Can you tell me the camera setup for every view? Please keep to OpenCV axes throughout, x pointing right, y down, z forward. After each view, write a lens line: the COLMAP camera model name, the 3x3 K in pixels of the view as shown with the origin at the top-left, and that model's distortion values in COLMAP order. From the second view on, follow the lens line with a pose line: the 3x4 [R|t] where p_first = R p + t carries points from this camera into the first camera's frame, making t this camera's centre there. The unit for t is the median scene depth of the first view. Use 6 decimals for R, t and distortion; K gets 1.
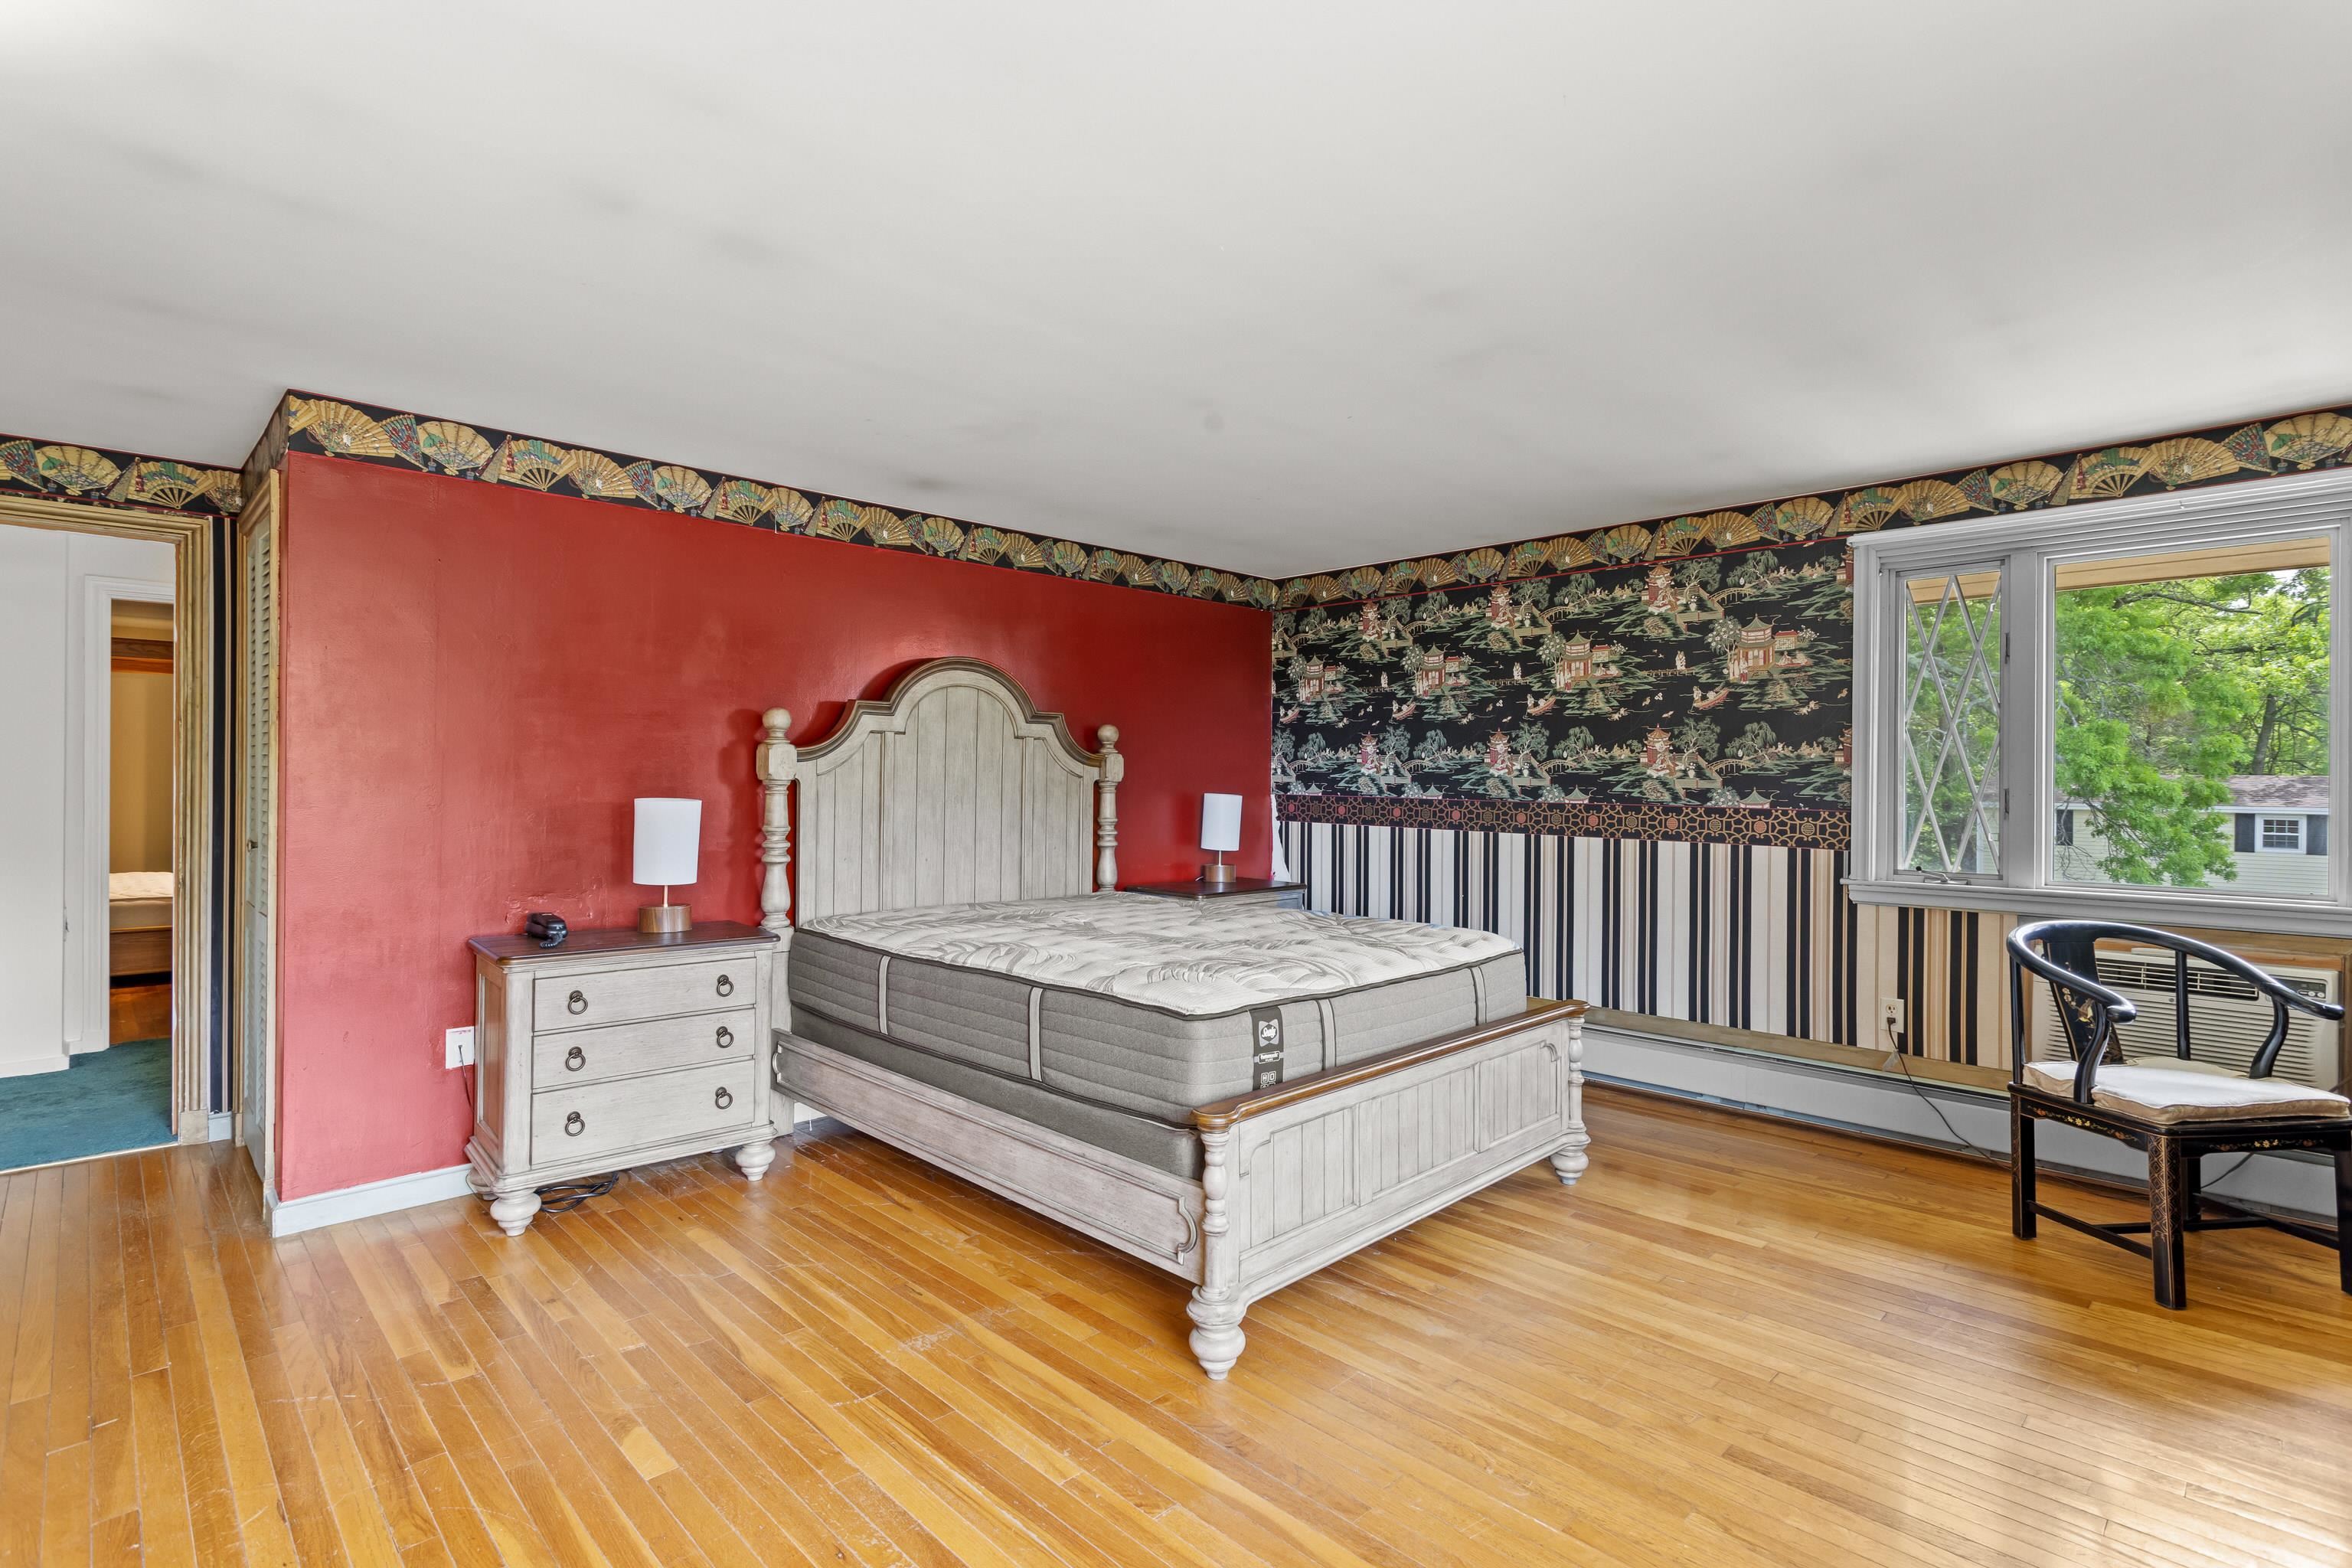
lens RADIAL K [[1142.8, 0, 1183.9], [0, 1142.8, 776.6], [0, 0, 1]] dist [0.027857, 0.000202]
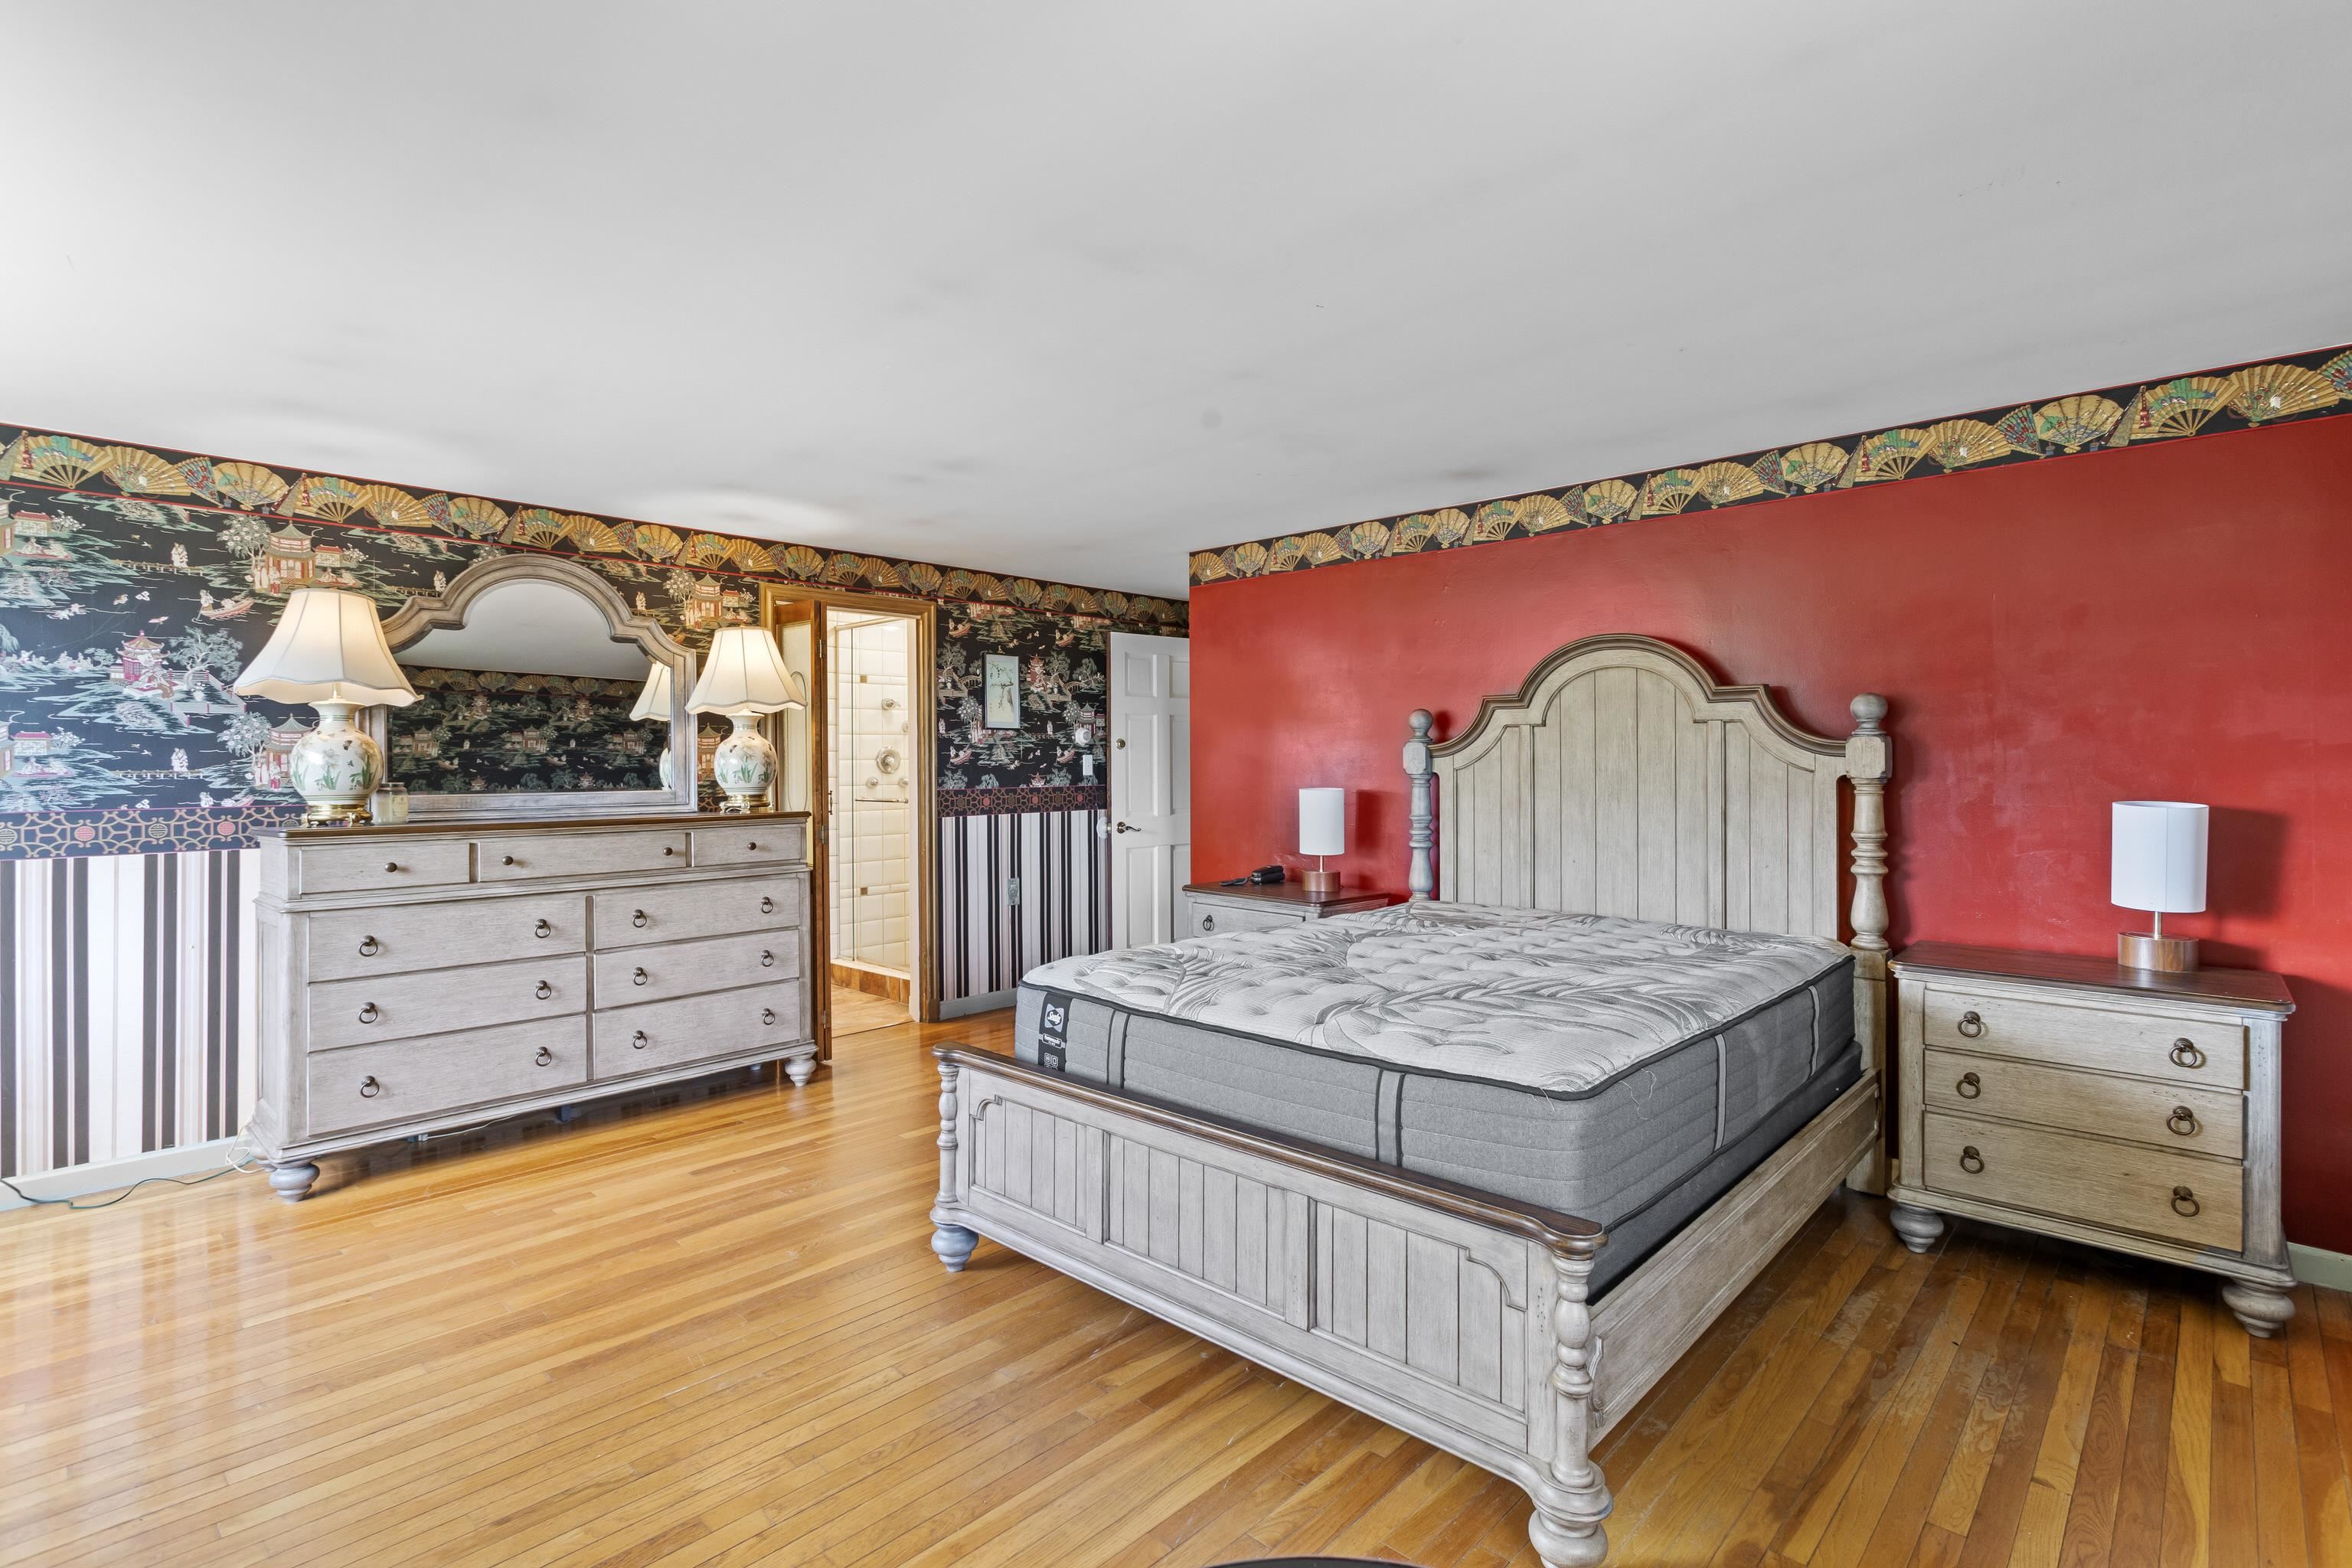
lens RADIAL K [[1112.4, 0, 1190.4], [0, 1112.4, 775.1], [0, 0, 1]] dist [0.005379, 0.001401]
pose [[0.039908, 0.002450, -0.999200, 0.650429], [-0.002105, 0.999995, 0.002368, 0.001899], [0.999201, 0.002009, 0.039913, 0.652720]]
